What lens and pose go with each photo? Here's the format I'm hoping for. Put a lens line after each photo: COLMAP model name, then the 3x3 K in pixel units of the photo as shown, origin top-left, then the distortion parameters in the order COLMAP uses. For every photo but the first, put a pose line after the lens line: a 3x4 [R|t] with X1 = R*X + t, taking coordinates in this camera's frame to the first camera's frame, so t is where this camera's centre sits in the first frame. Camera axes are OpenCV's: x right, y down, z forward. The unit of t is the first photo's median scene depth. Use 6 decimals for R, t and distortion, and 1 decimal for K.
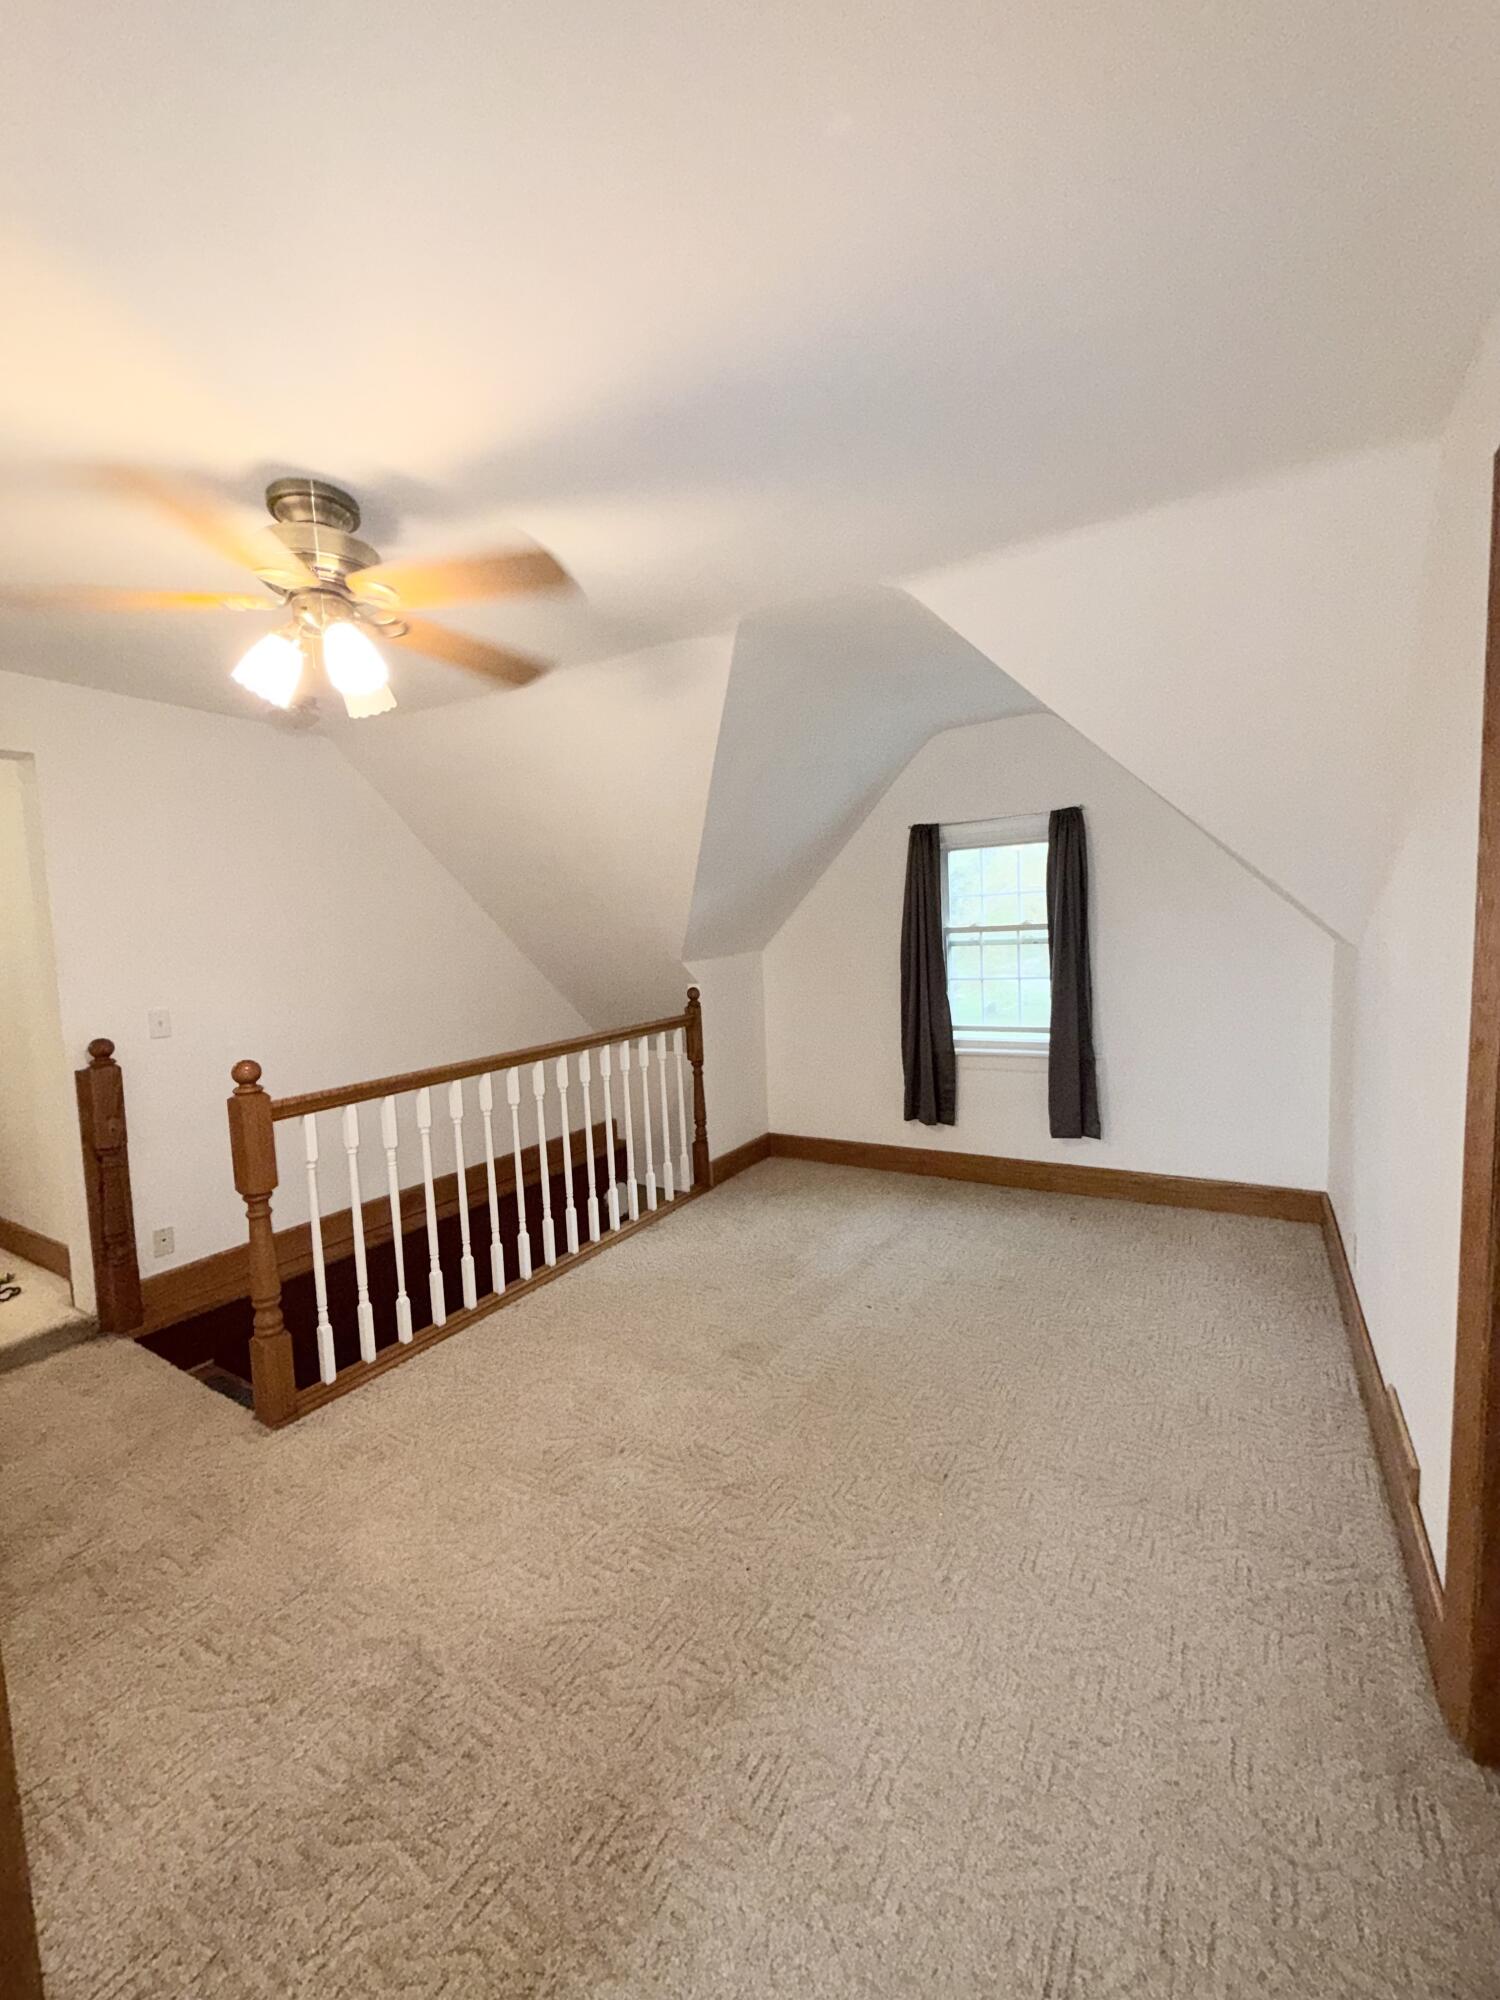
lens RADIAL K [[799.1, 0, 741.5], [0, 799.1, 997.9], [0, 0, 1]] dist [0.001586, 0.000315]
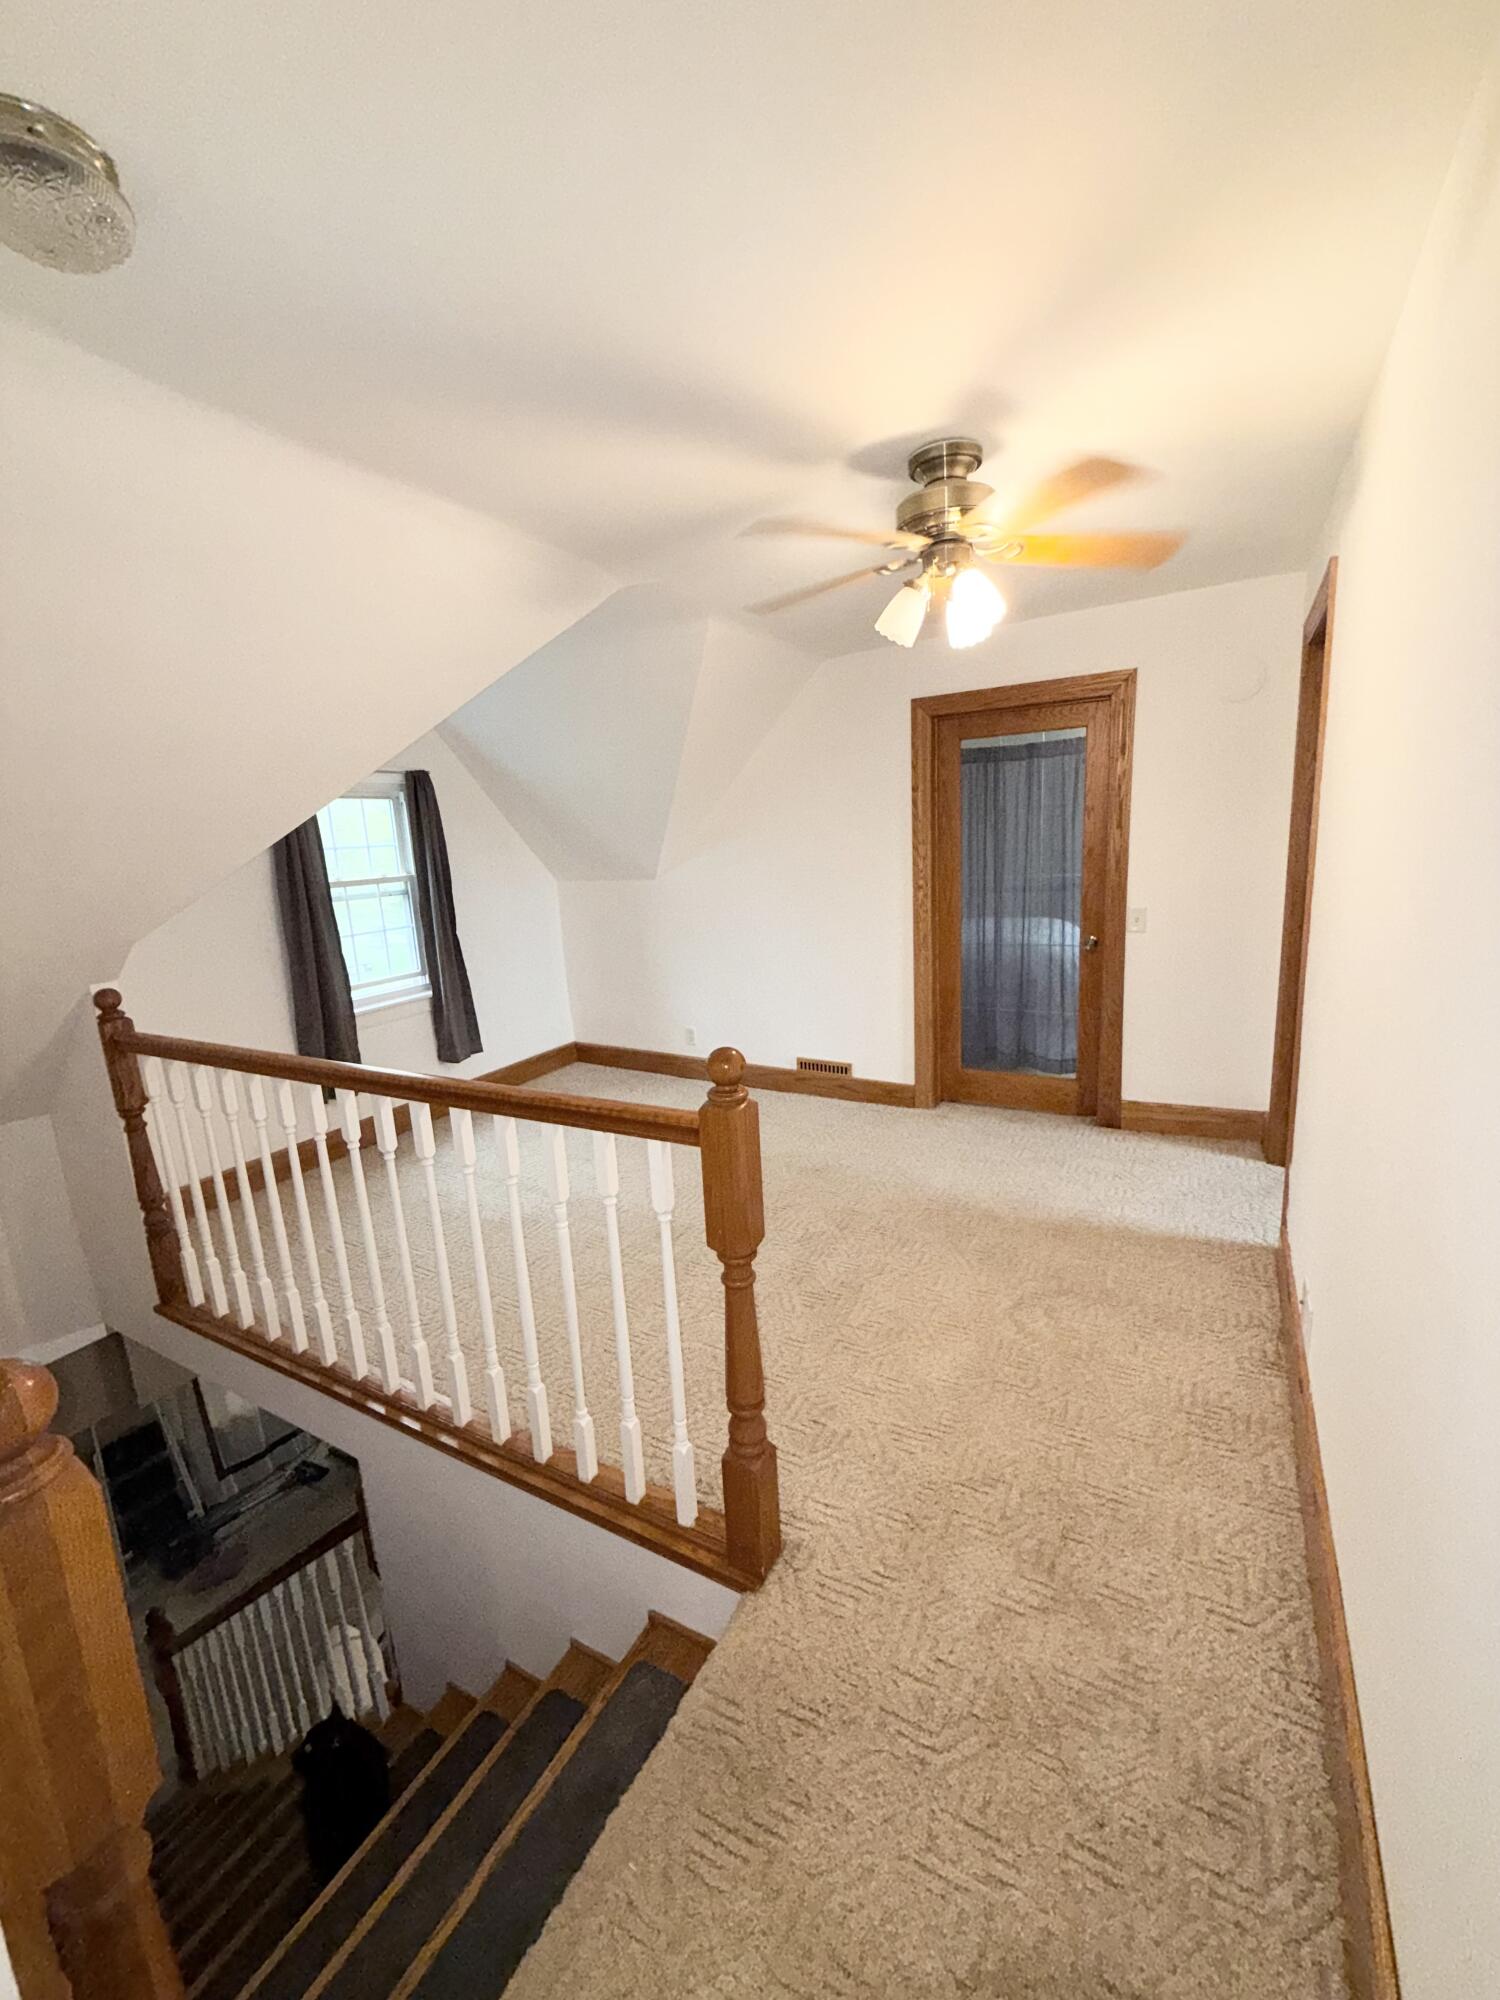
lens RADIAL K [[799.1, 0, 745.9], [0, 799.1, 1002.6], [0, 0, 1]] dist [0.001586, 0.000315]
pose [[-0.048175, -0.157729, 0.986307, -0.721145], [0.134539, 0.977430, 0.162881, -0.038646], [-0.989737, 0.140543, -0.025867, 0.582368]]
